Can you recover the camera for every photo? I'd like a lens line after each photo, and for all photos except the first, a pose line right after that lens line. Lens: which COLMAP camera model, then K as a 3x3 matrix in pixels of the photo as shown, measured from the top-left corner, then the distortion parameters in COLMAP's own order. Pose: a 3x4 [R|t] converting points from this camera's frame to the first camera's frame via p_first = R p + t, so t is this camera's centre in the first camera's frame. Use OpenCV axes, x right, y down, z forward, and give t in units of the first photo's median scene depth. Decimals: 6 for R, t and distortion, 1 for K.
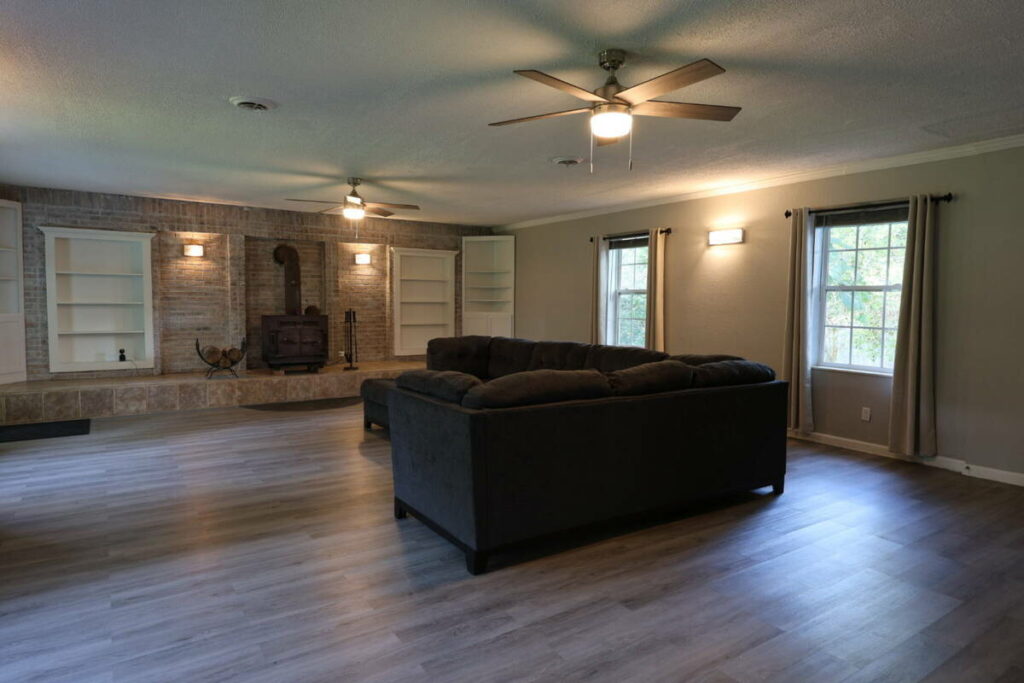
lens RADIAL K [[612.5, 0, 512.0], [0, 612.5, 341.5], [0, 0, 1]] dist [0.001133, -0.000144]
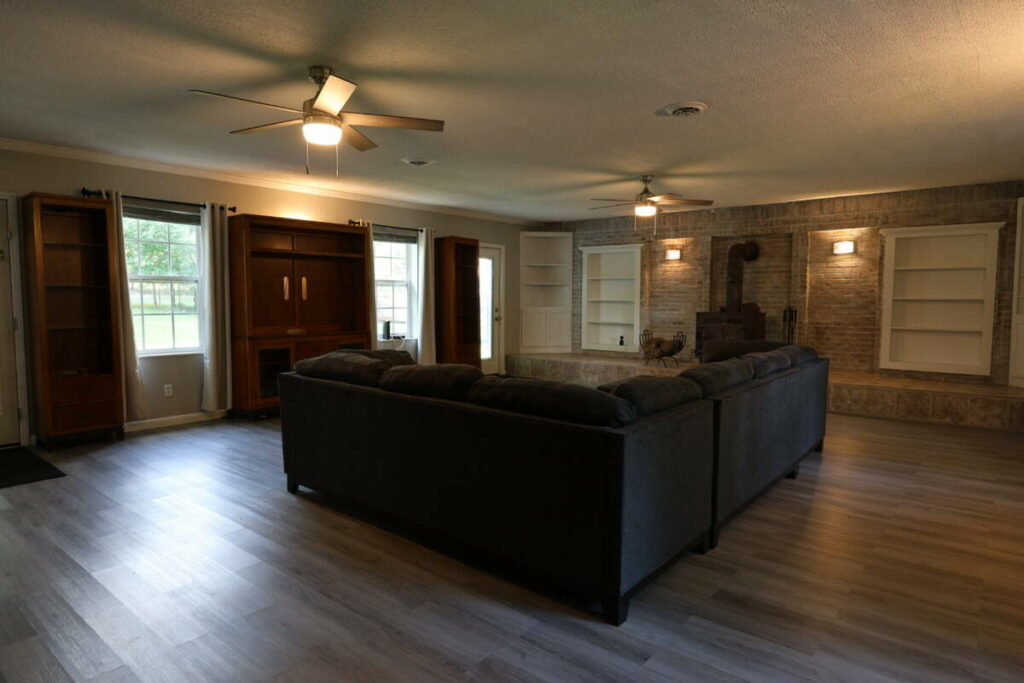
lens RADIAL K [[609.5, 0, 510.3], [0, 609.5, 349.9], [0, 0, 1]] dist [0.001611, 0.000272]
pose [[0.277566, 0.077562, -0.957570, 0.495424], [-0.063691, 0.996028, 0.062215, -0.021663], [0.958593, 0.043720, 0.281404, 0.384196]]
